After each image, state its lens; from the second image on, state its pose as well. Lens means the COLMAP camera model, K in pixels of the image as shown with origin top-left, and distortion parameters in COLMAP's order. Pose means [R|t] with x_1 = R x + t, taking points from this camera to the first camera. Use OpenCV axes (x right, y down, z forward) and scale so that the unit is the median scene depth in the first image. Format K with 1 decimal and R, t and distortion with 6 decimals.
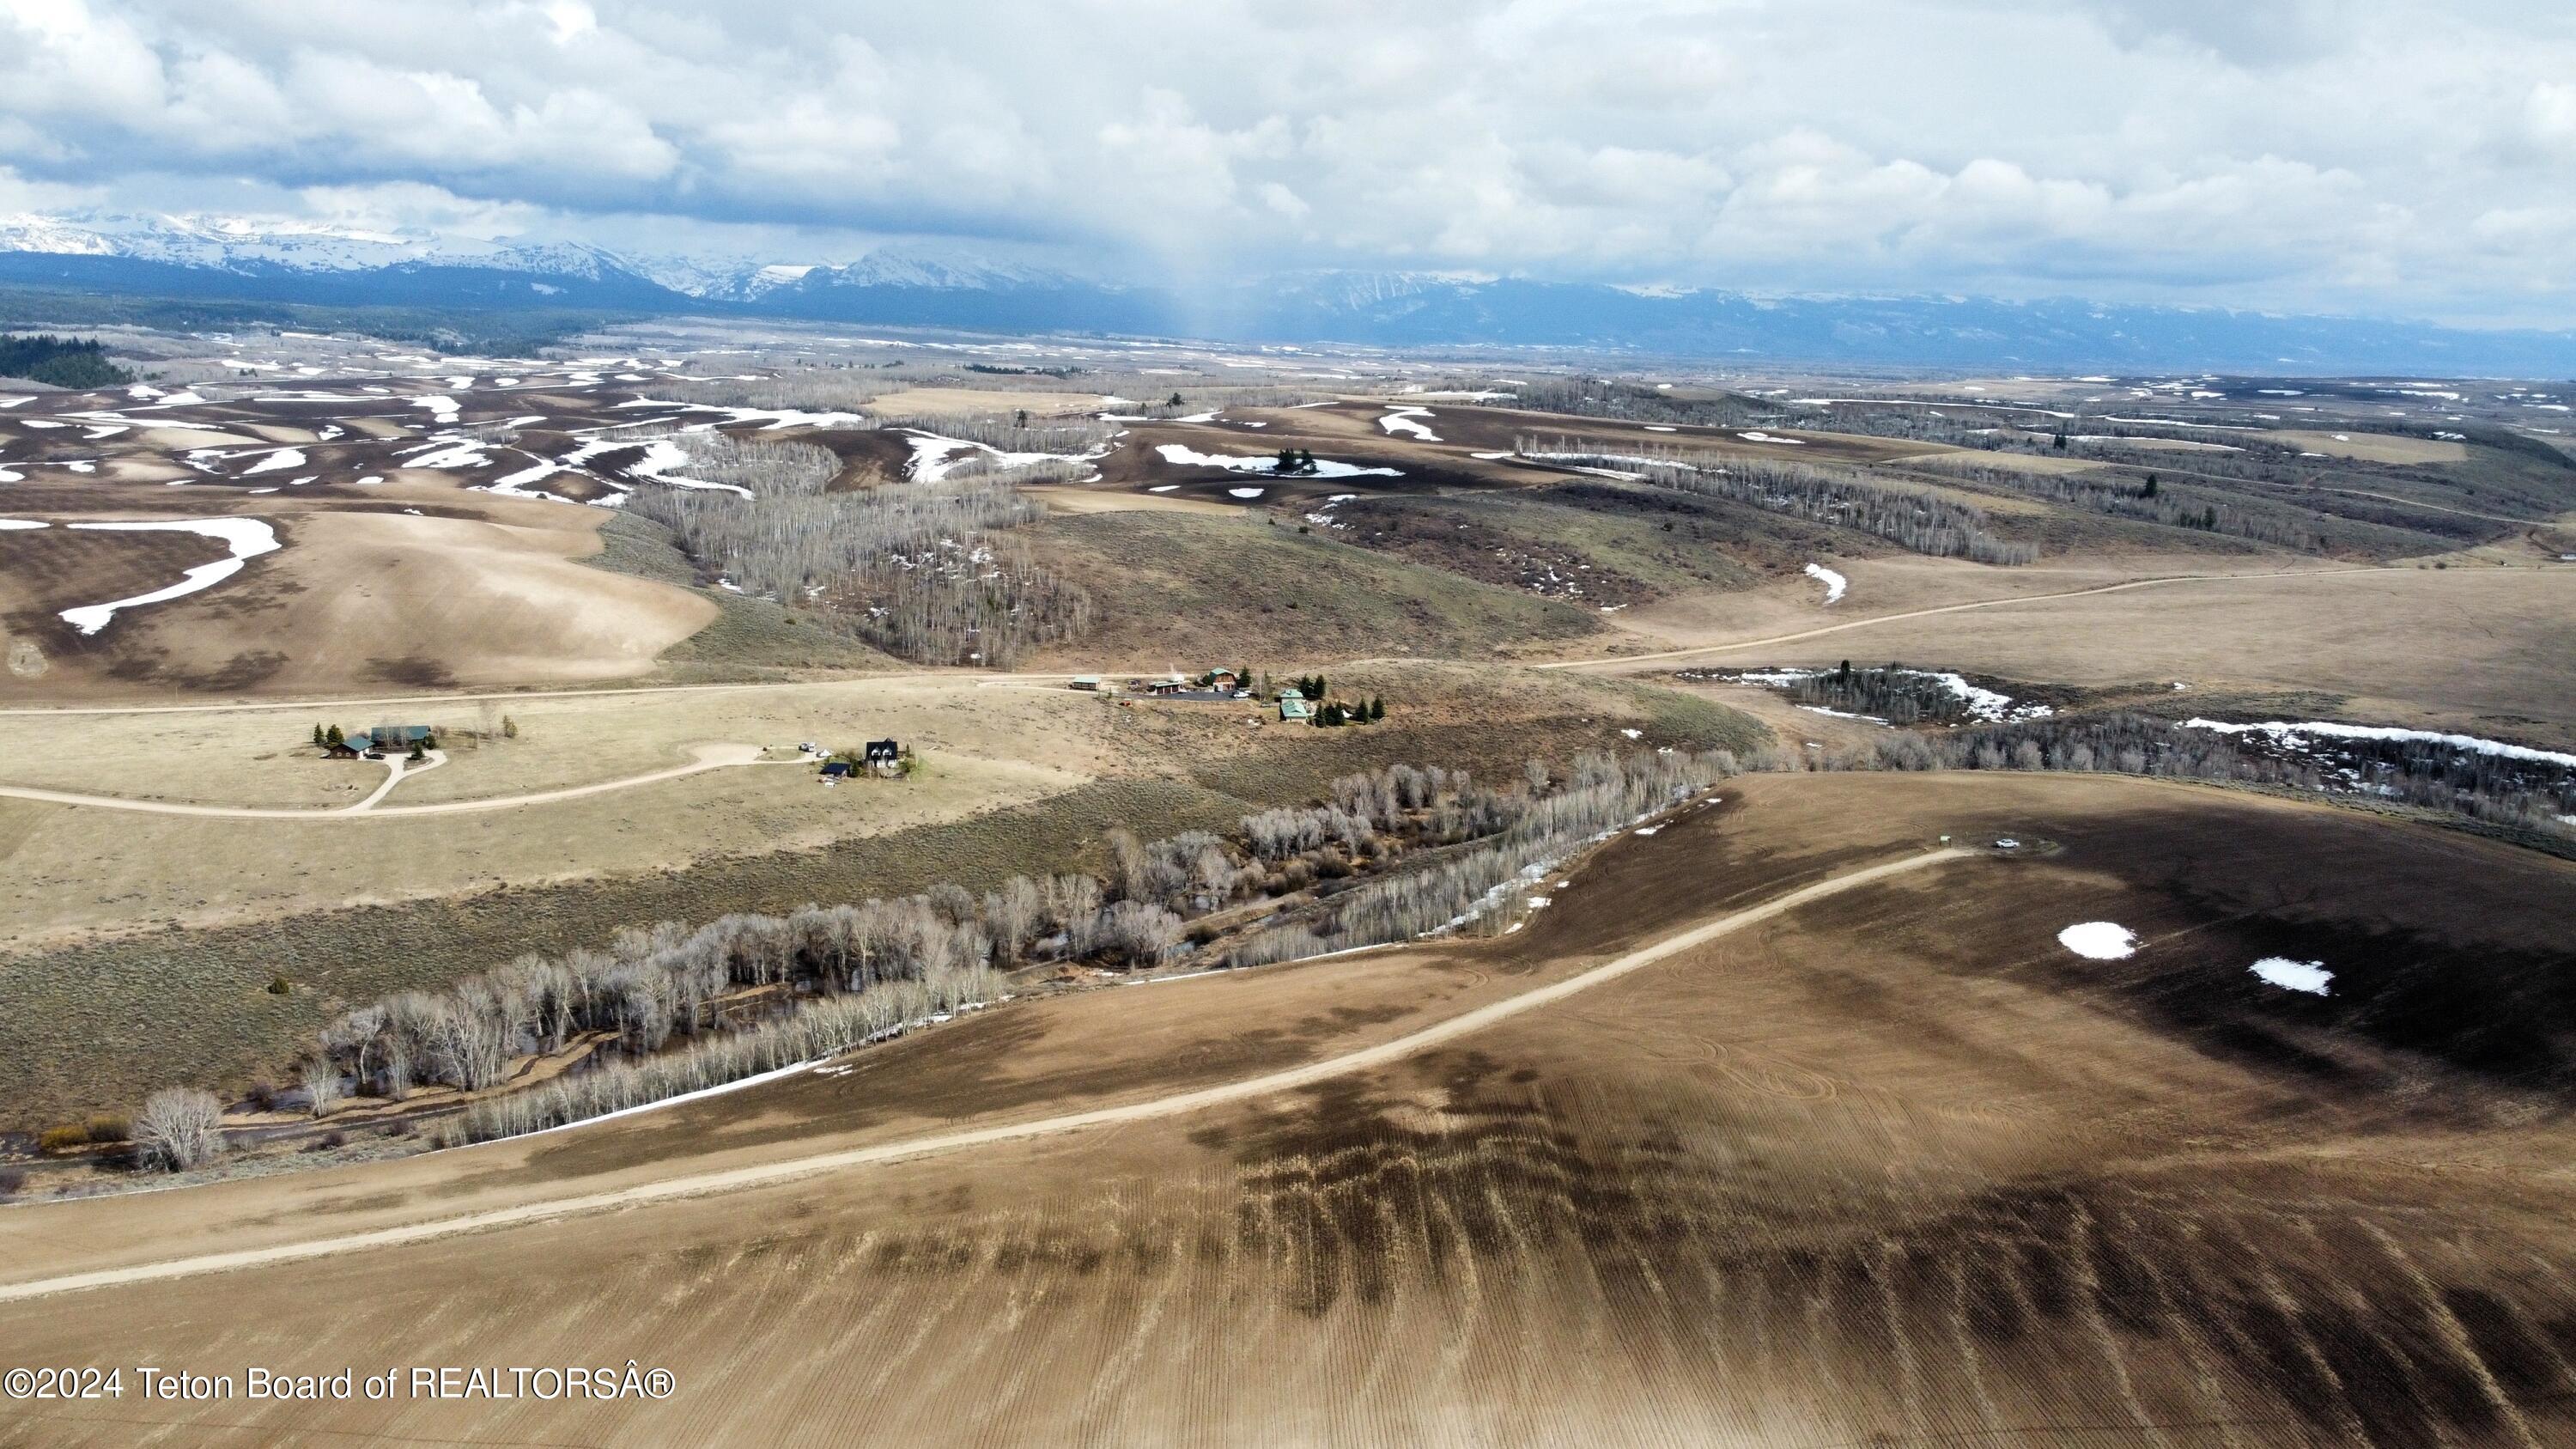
lens RADIAL K [[1941.4, 0, 1276.8], [0, 1941.4, 725.2], [0, 0, 1]] dist [0.006756, -0.002169]
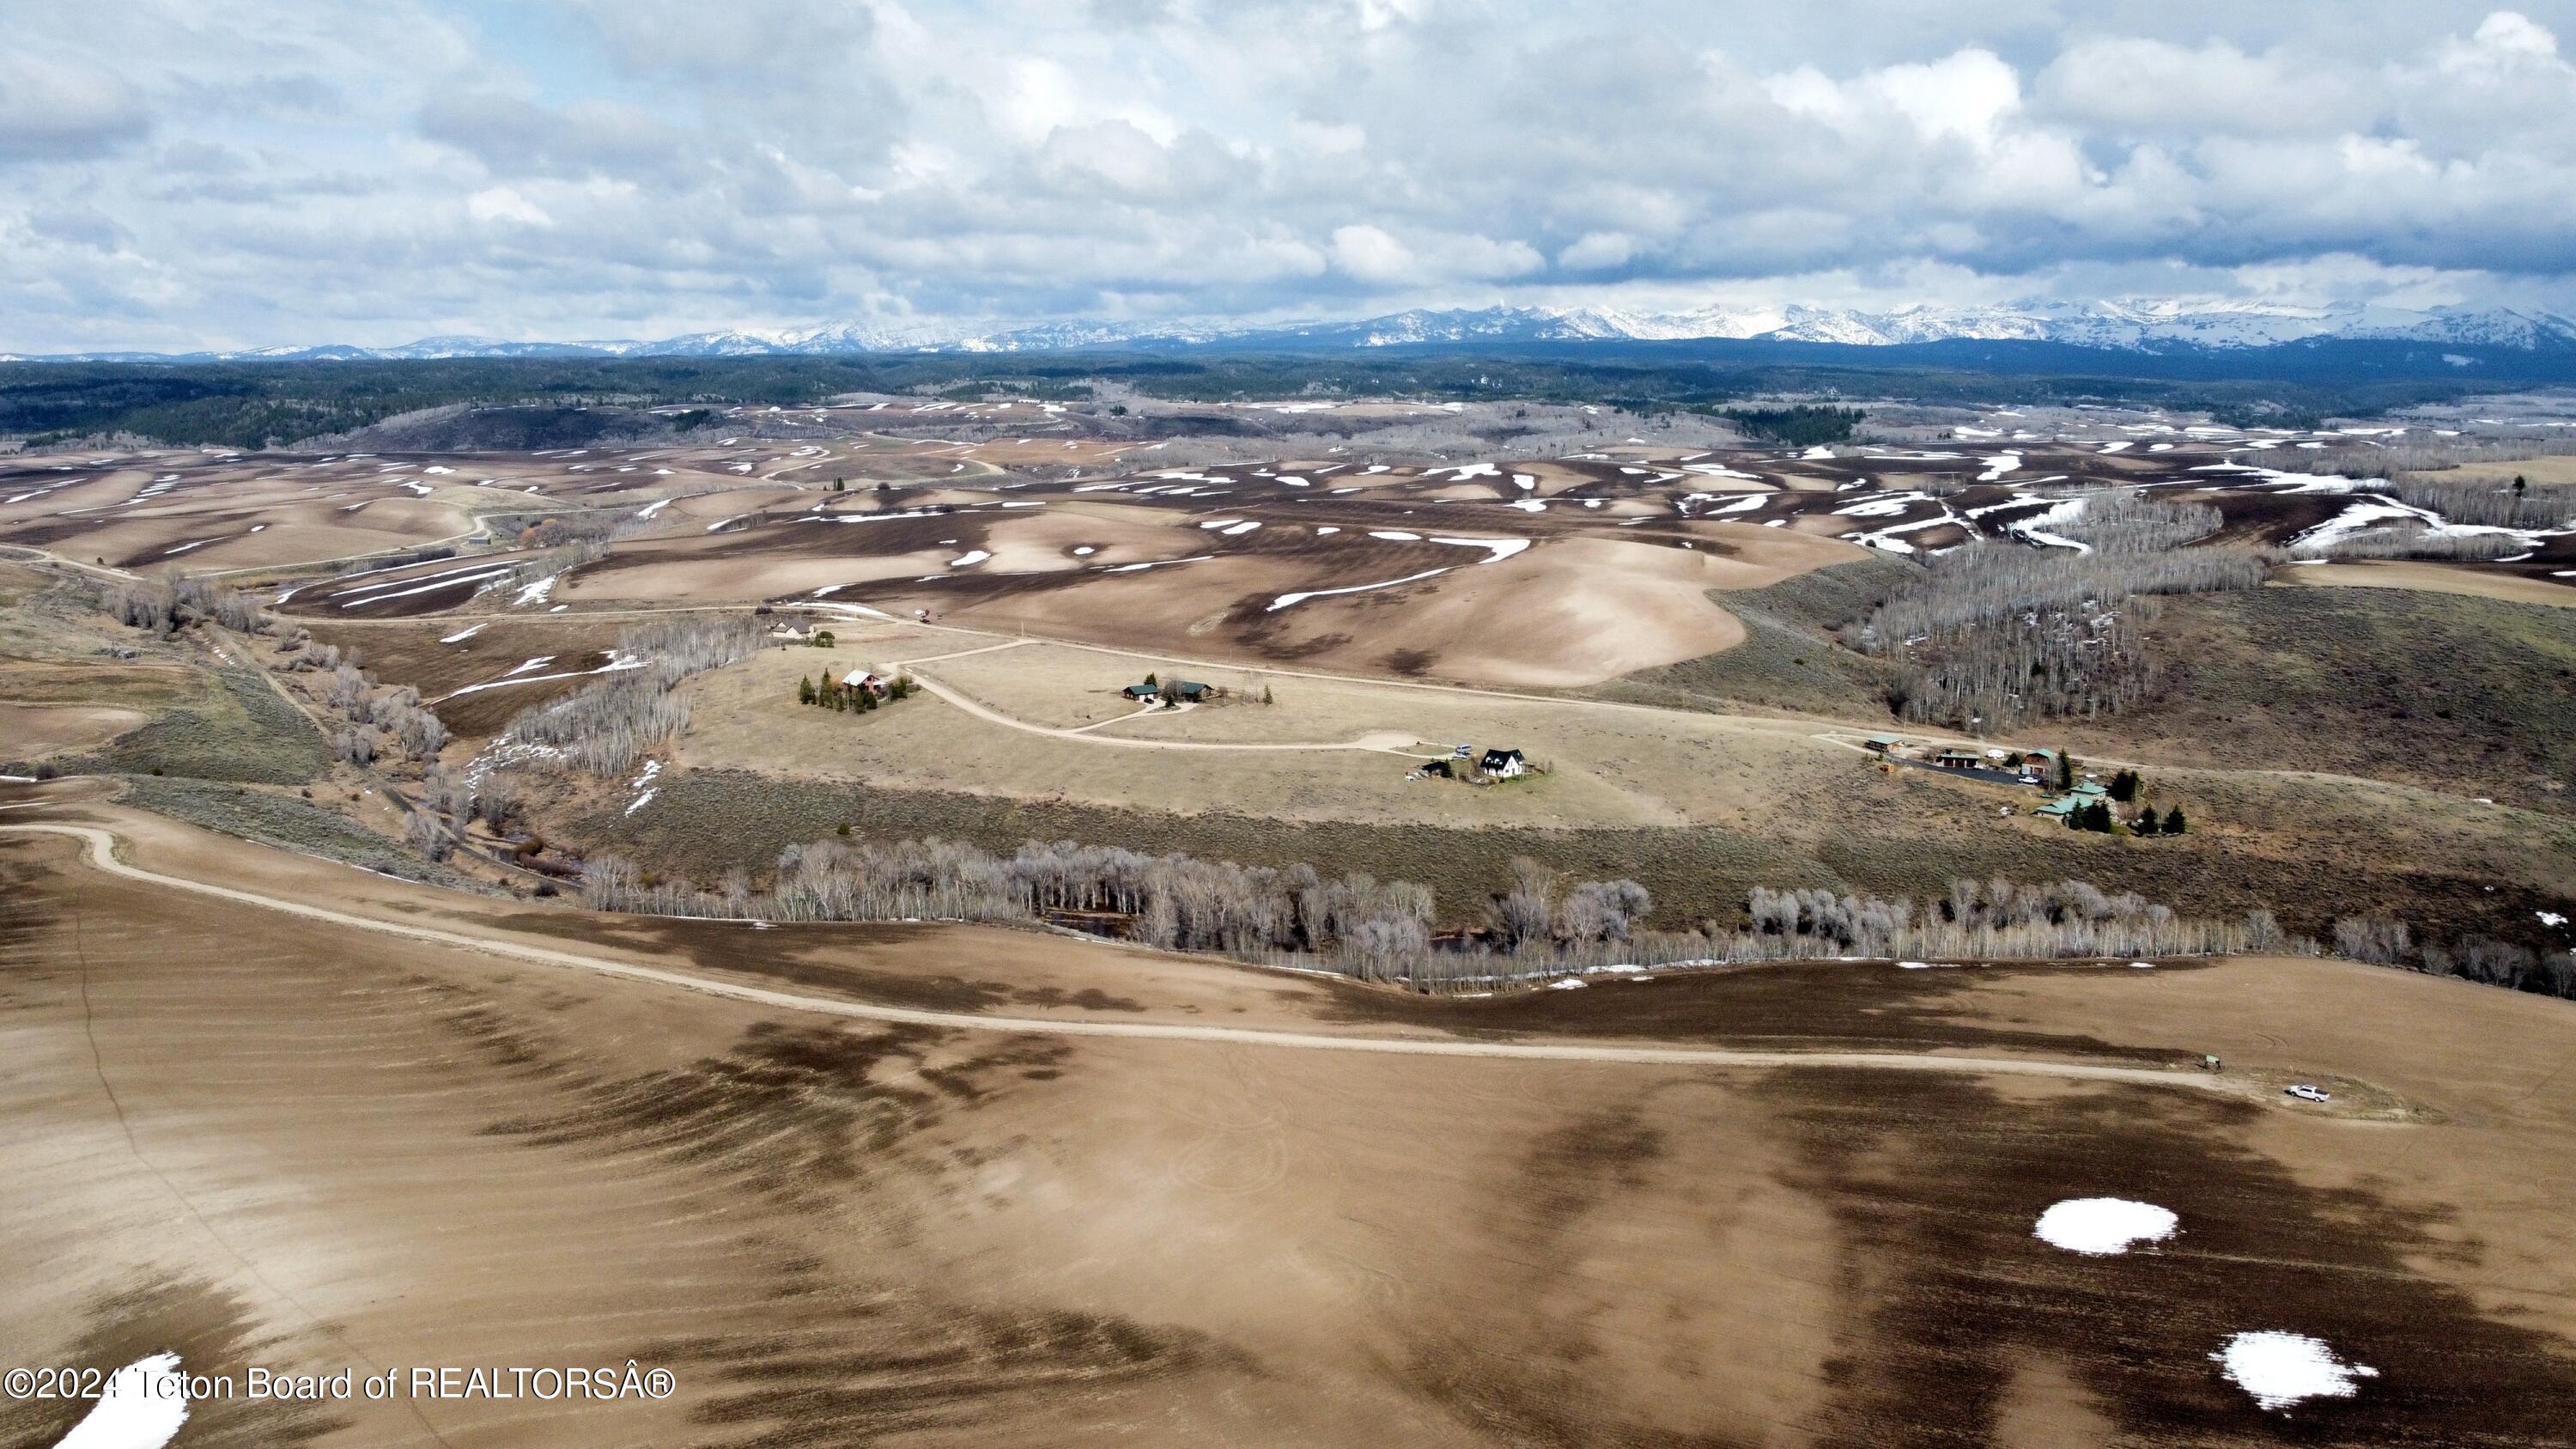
lens RADIAL K [[1945.6, 0, 1279.2], [0, 1945.6, 719.5], [0, 0, 1]] dist [0.004442, -0.012858]
pose [[0.614924, 0.119646, -0.779457, 0.220463], [-0.151967, 0.987875, 0.031750, -0.009589], [0.773805, 0.098928, 0.625651, 0.113034]]
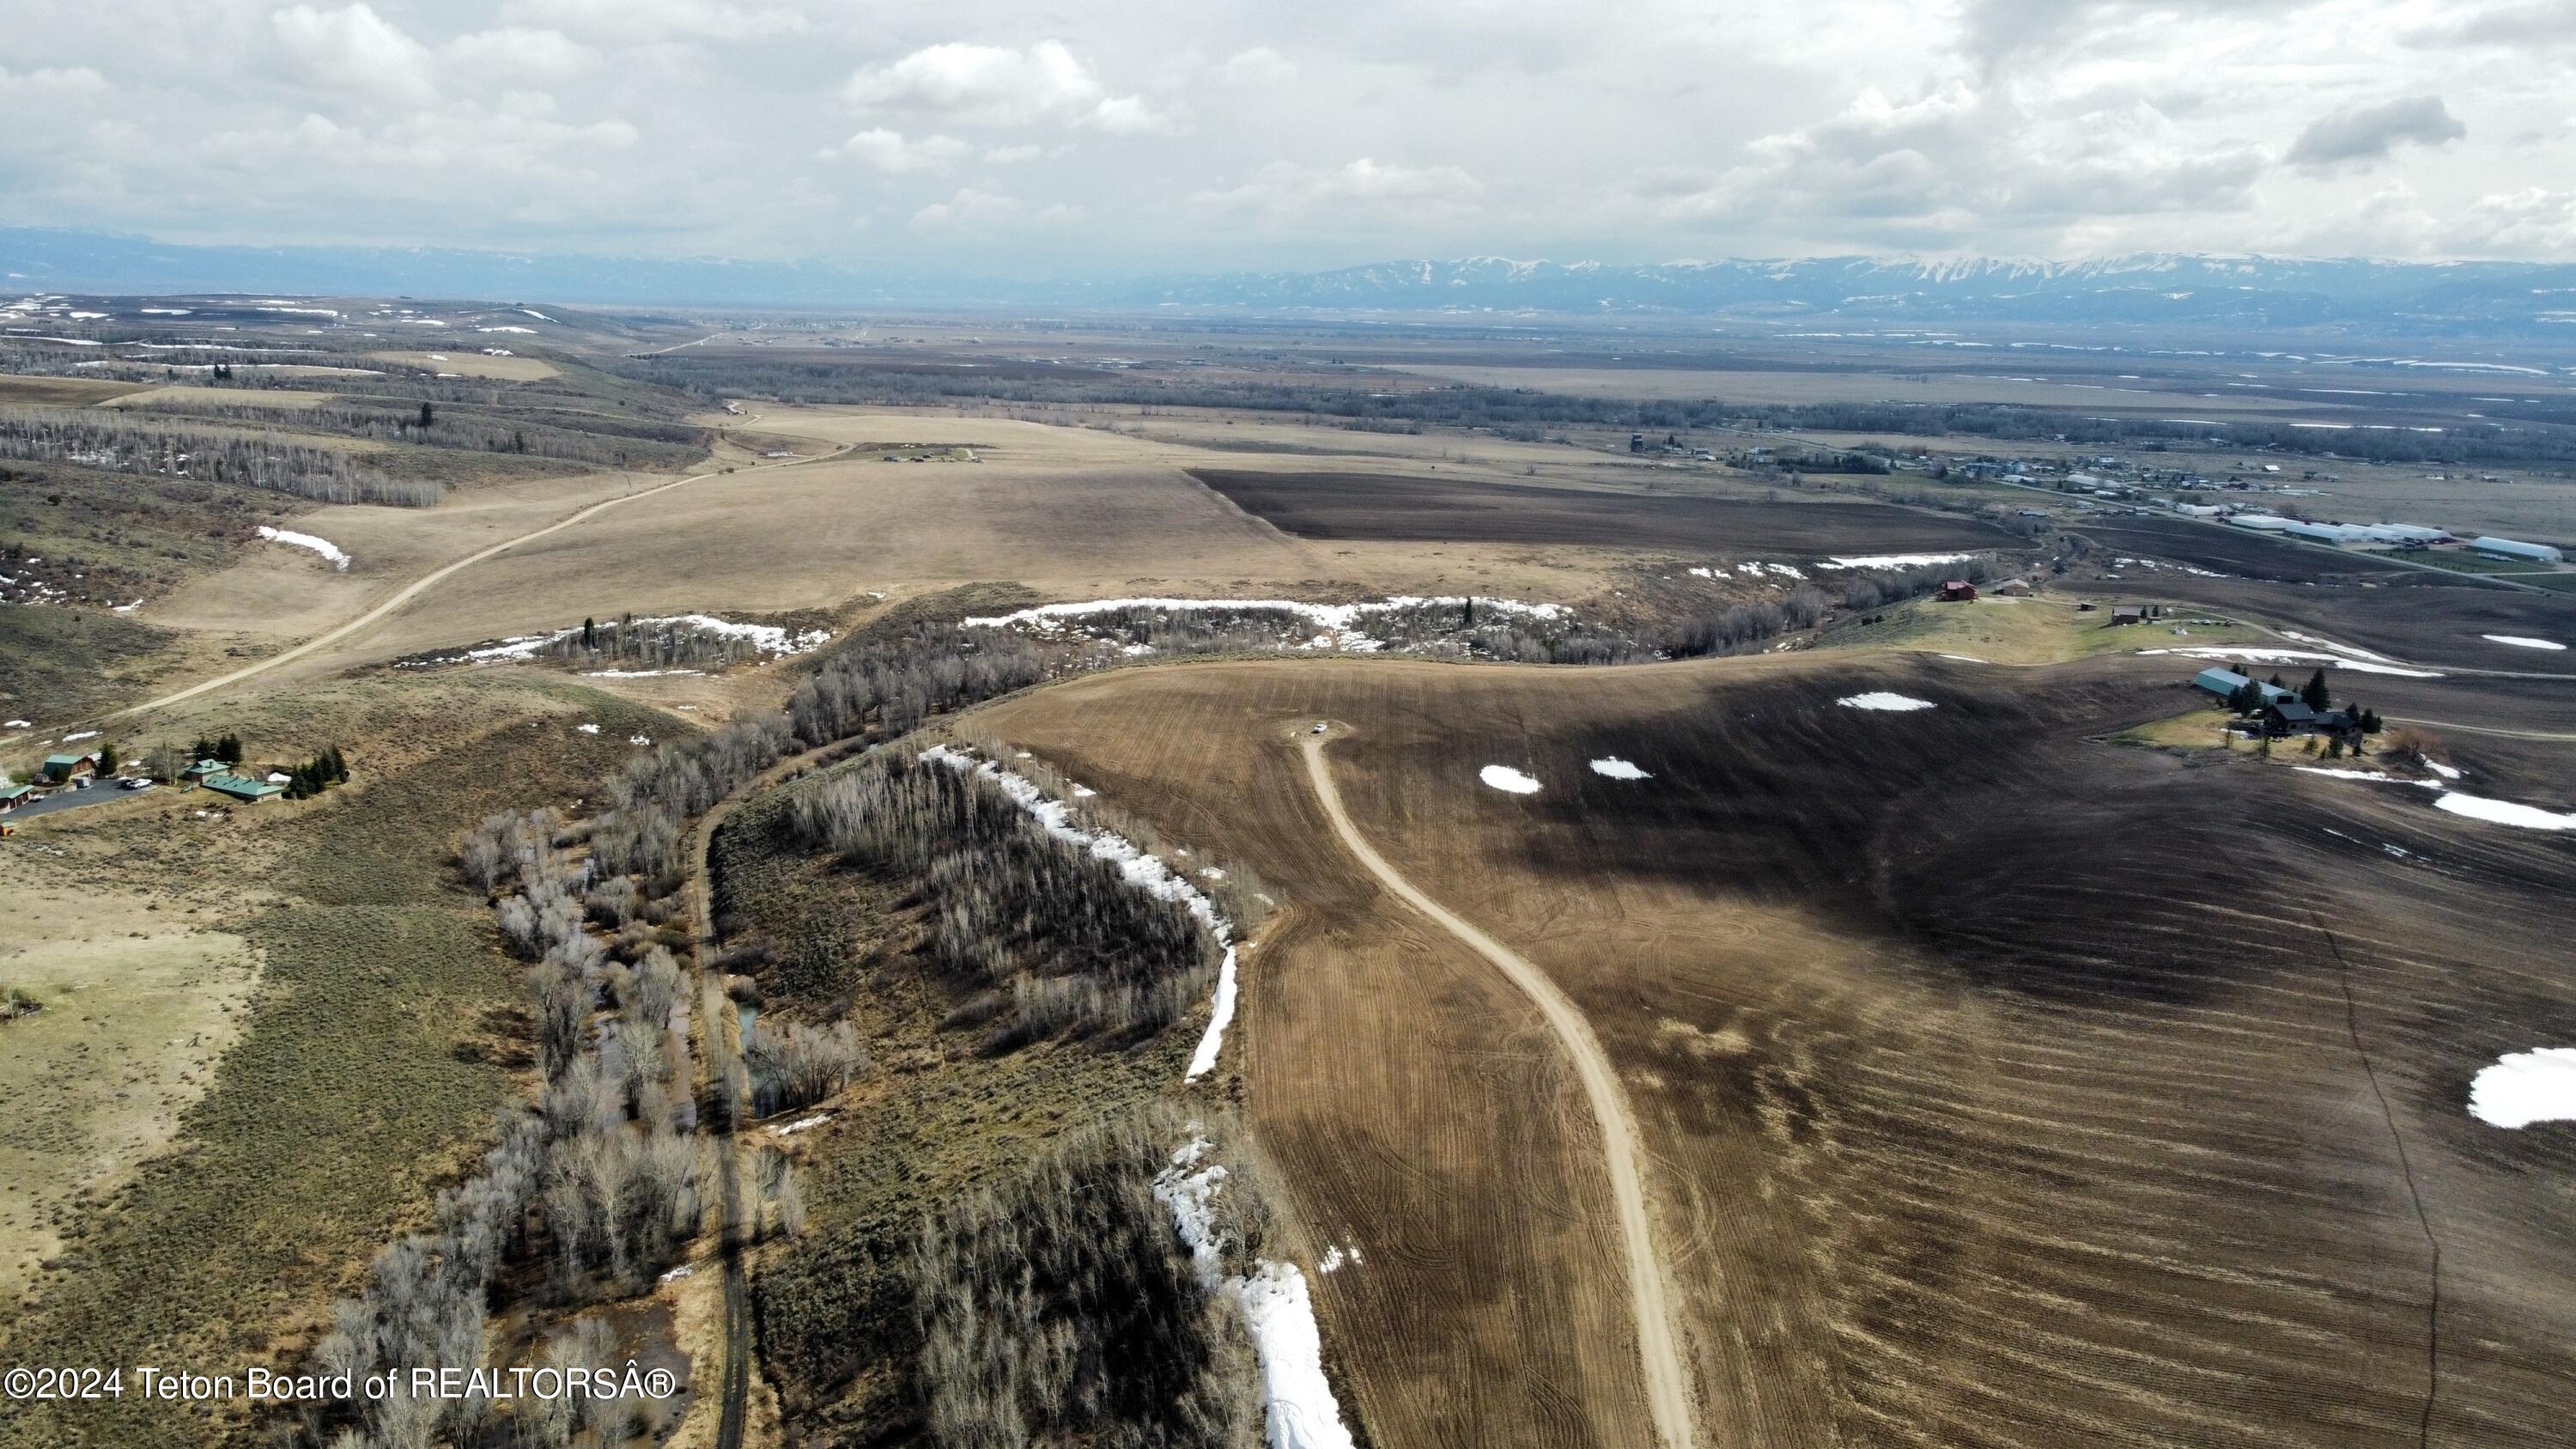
lens RADIAL K [[1945.6, 0, 1279.2], [0, 1945.6, 719.5], [0, 0, 1]] dist [0.004442, -0.012858]
pose [[0.498556, -0.190835, 0.845591, -0.204208], [0.157635, 0.979162, 0.128039, -0.032090], [-0.852404, 0.069460, 0.518250, 0.145784]]
